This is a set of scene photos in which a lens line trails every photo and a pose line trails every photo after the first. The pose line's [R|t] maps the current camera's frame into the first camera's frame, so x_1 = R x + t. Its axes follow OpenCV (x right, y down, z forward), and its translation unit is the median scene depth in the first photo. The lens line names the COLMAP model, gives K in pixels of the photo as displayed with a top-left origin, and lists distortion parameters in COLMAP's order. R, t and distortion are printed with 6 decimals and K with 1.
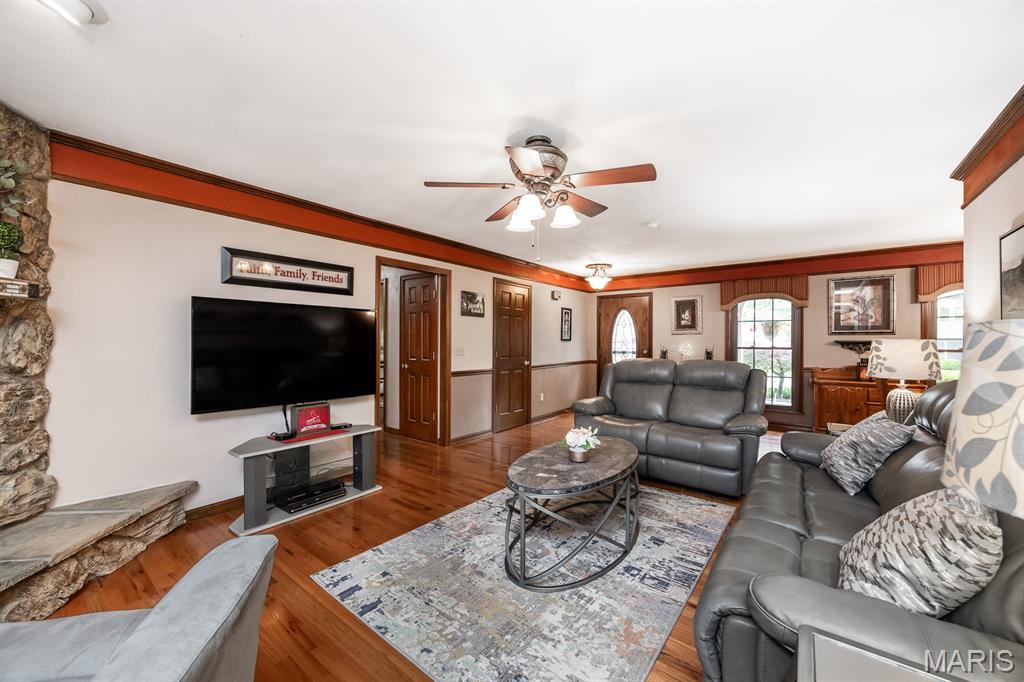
lens RADIAL K [[384.6, 0, 542.6], [0, 384.6, 341.9], [0, 0, 1]] dist [-0.006021, -0.000400]
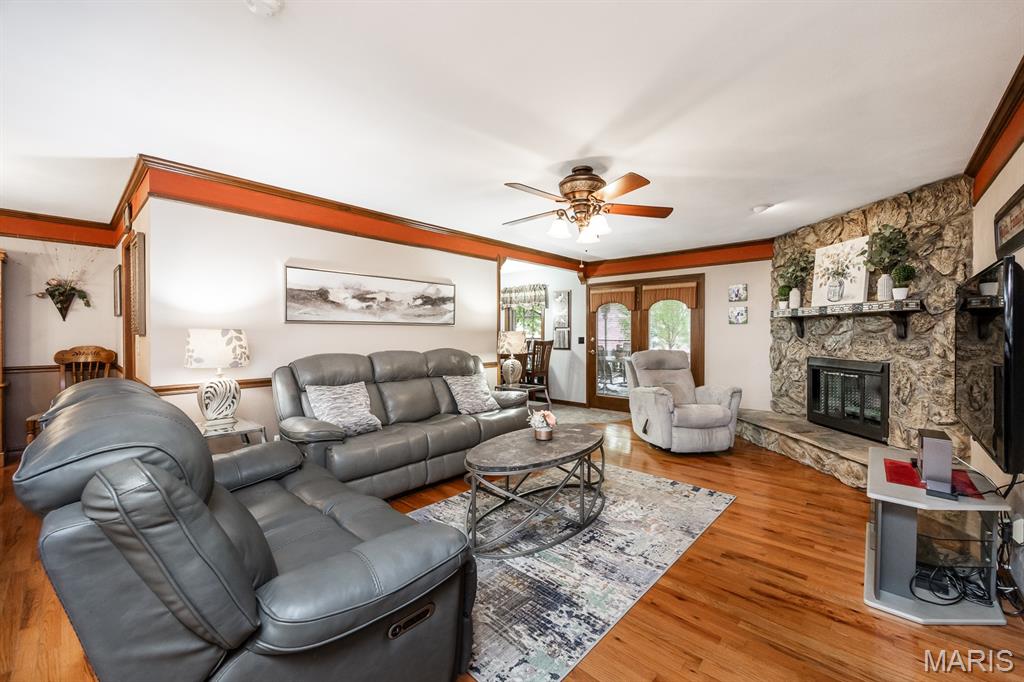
lens RADIAL K [[401.5, 0, 540.5], [0, 401.5, 338.1], [0, 0, 1]] dist [0.009572, -0.000433]
pose [[-0.993792, -0.009038, 0.110885, -0.022835], [-0.007979, 0.999918, 0.009994, 0.000281], [-0.110966, 0.009047, -0.993783, 2.037898]]
